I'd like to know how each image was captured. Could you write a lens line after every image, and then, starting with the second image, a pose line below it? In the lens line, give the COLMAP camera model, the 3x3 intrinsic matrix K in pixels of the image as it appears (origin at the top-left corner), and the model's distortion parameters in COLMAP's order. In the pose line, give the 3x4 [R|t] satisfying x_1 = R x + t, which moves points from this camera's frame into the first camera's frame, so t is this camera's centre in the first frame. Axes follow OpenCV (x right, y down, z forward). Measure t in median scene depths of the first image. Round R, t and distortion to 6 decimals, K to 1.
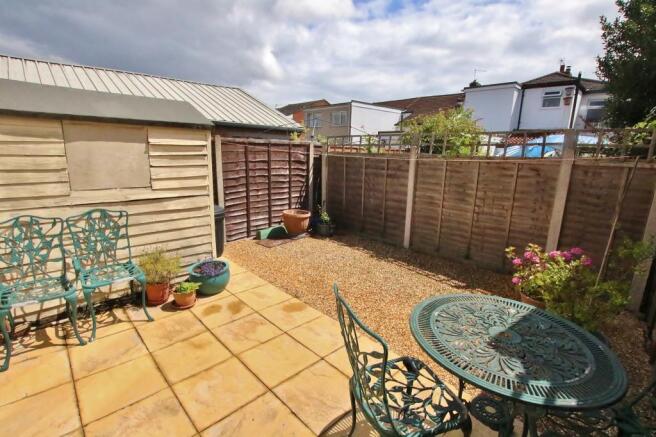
lens RADIAL K [[303.6, 0, 328.5], [0, 303.6, 216.3], [0, 0, 1]] dist [-0.023968, 0.001304]
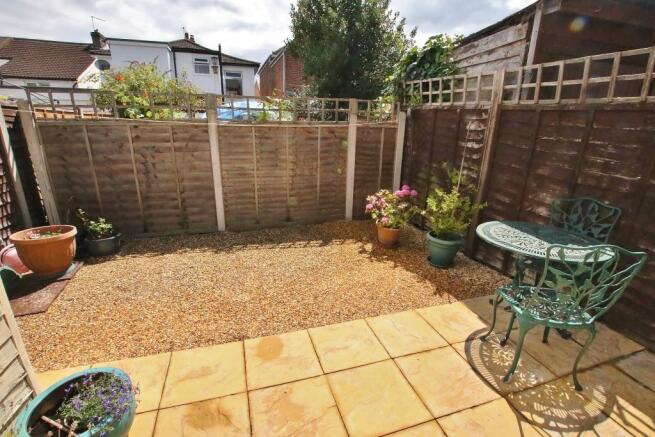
lens RADIAL K [[303.2, 0, 328.1], [0, 303.2, 218.7], [0, 0, 1]] dist [-0.023968, 0.001304]
pose [[0.461440, -0.278197, 0.842425, -0.335591], [0.177873, 0.959292, 0.219361, -0.068269], [-0.869157, 0.048623, 0.492140, 0.323108]]
